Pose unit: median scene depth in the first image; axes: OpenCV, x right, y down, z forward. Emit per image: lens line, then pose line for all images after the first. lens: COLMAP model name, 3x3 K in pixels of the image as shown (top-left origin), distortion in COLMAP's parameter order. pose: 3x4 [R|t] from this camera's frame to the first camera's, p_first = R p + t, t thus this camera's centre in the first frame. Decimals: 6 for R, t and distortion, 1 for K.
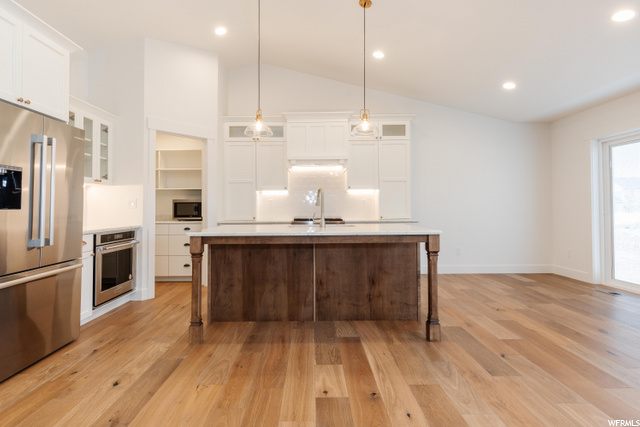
lens RADIAL K [[323.9, 0, 319.7], [0, 323.9, 200.6], [0, 0, 1]] dist [0.004654, 0.000353]
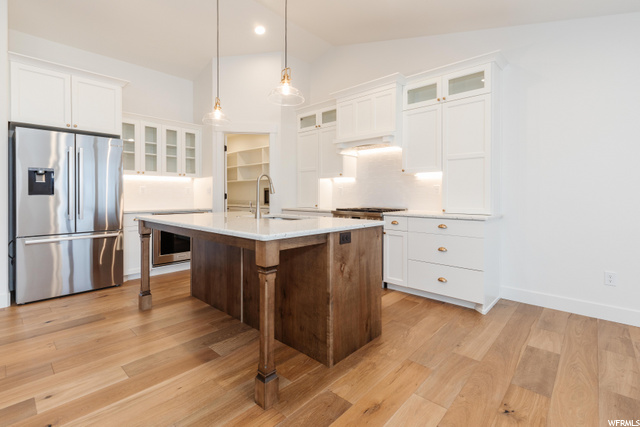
lens RADIAL K [[293.8, 0, 320.7], [0, 293.8, 197.1], [0, 0, 1]] dist [-0.000447, -0.000696]
pose [[0.748498, 0.011803, -0.663031, 0.681356], [0.007070, 0.999643, 0.025777, 0.006325], [0.663099, -0.023981, 0.748148, 0.542056]]
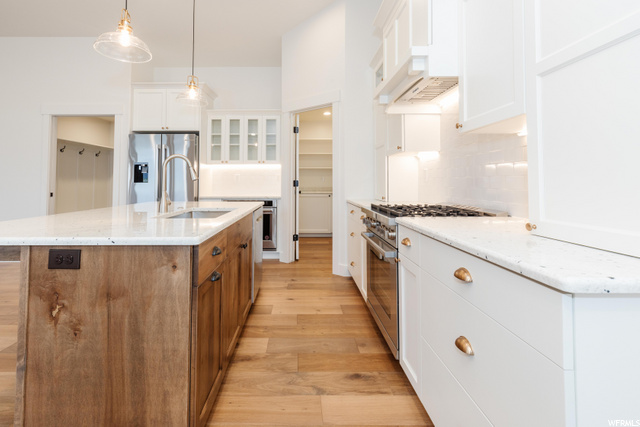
lens RADIAL K [[296.1, 0, 318.7], [0, 296.1, 171.4], [0, 0, 1]] dist [0.001366, 0.000050]
pose [[0.024441, -0.029188, -0.999275, 0.671088], [0.024734, 0.999285, -0.028584, 0.025466], [0.999395, -0.024018, 0.025146, 1.513343]]
